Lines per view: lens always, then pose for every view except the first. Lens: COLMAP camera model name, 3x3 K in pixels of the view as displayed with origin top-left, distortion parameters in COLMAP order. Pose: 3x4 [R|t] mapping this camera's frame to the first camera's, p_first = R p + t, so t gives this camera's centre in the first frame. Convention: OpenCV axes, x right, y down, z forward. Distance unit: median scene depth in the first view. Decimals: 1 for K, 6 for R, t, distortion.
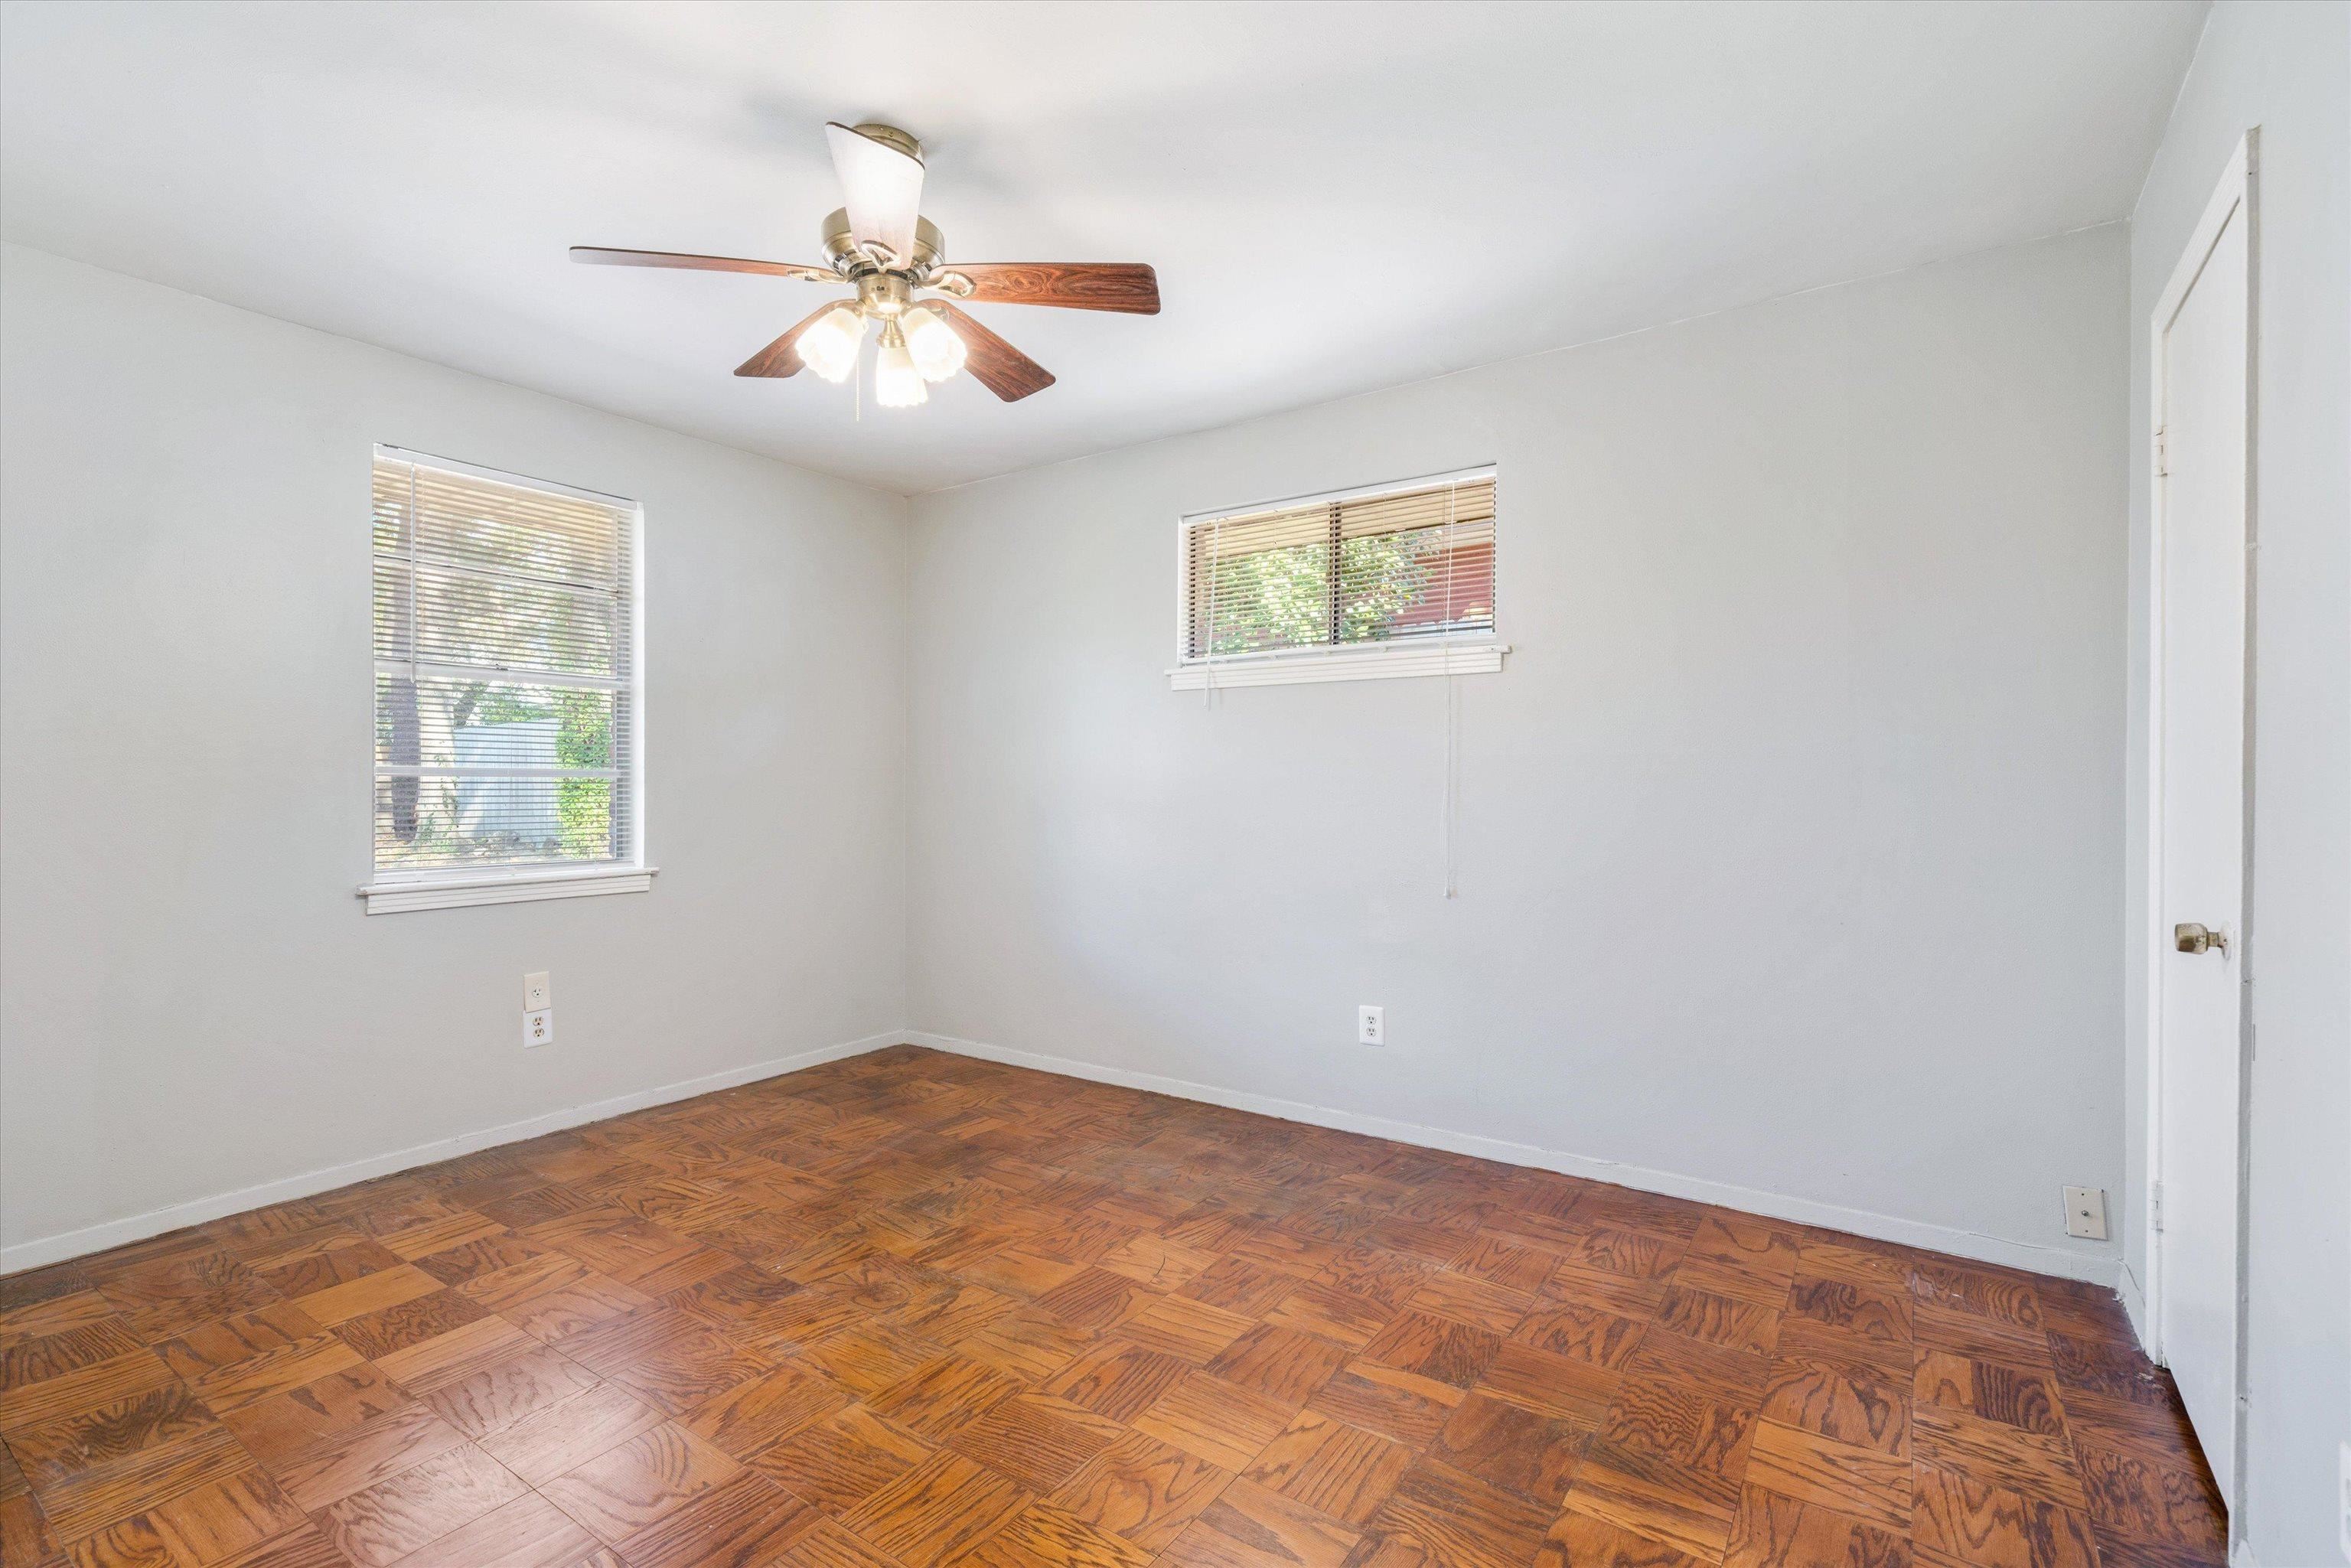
lens RADIAL K [[1052.0, 0, 1174.3], [0, 1052.0, 773.5], [0, 0, 1]] dist [0.000031, 0.001046]
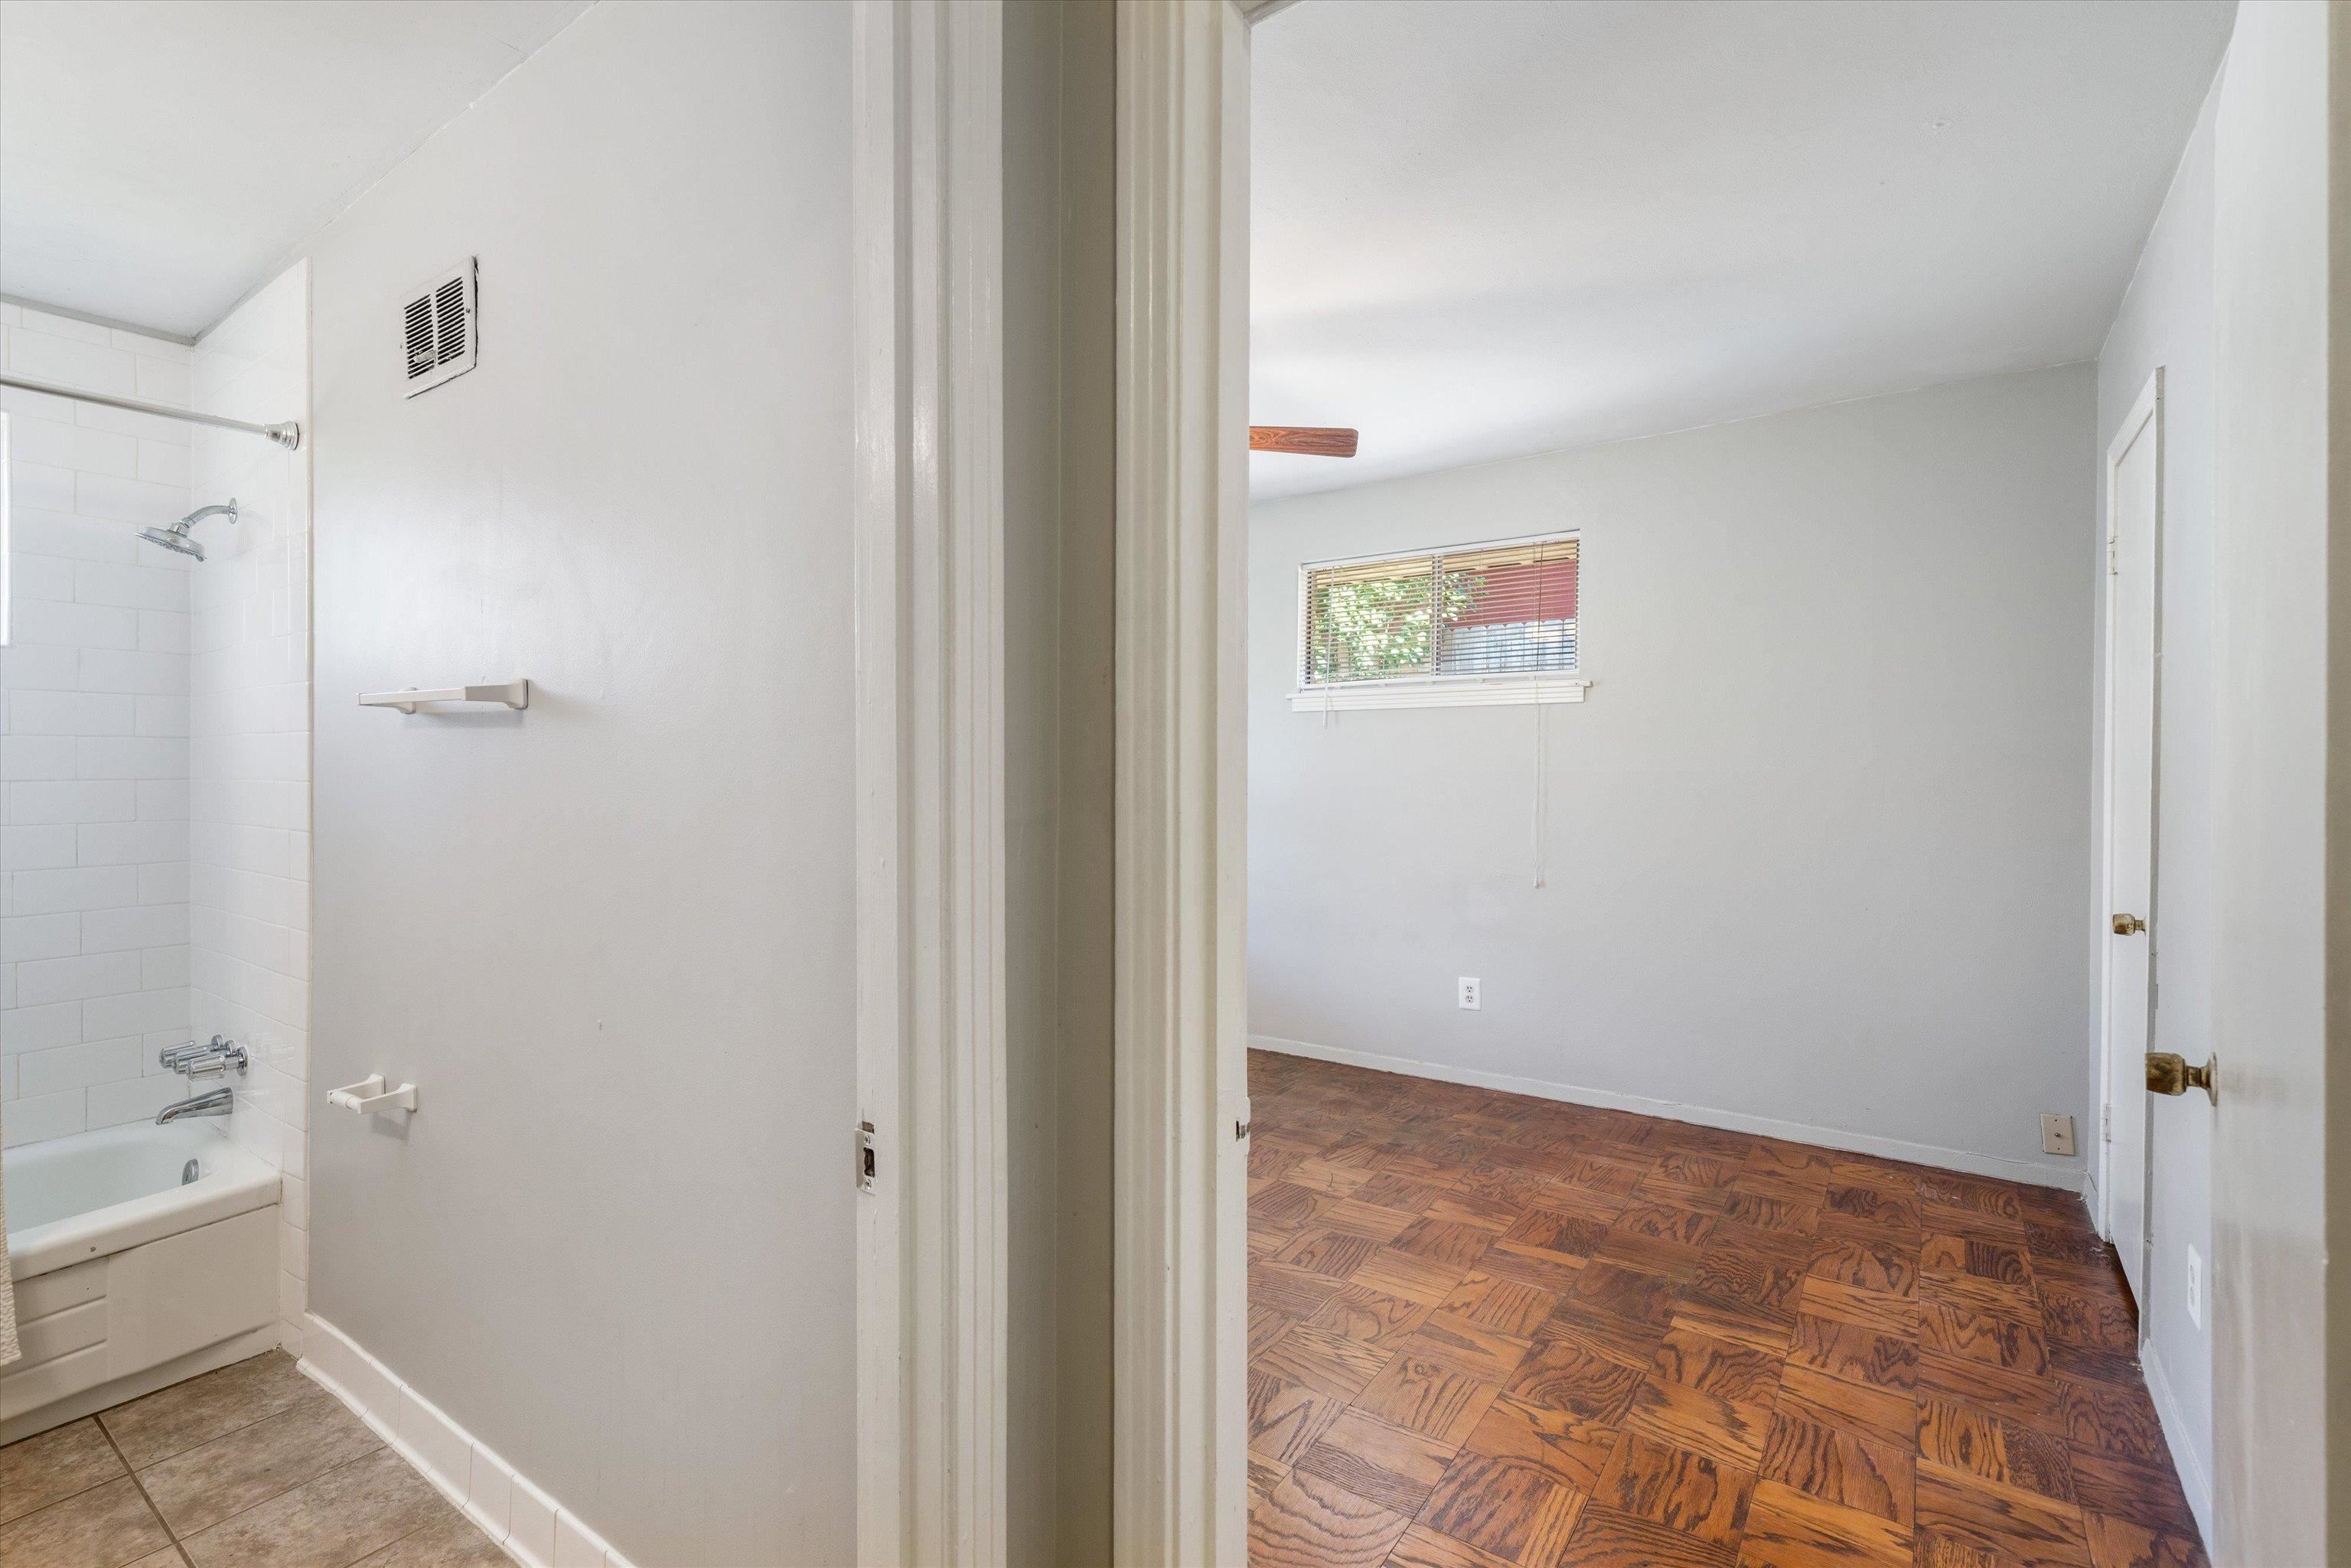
lens RADIAL K [[1052.0, 0, 1174.4], [0, 1052.0, 769.9], [0, 0, 1]] dist [0.000031, 0.001046]
pose [[0.999911, -0.008047, -0.010599, -0.232365], [0.008250, 0.999782, 0.019179, -0.071625], [0.010442, -0.019265, 0.999760, -0.342658]]
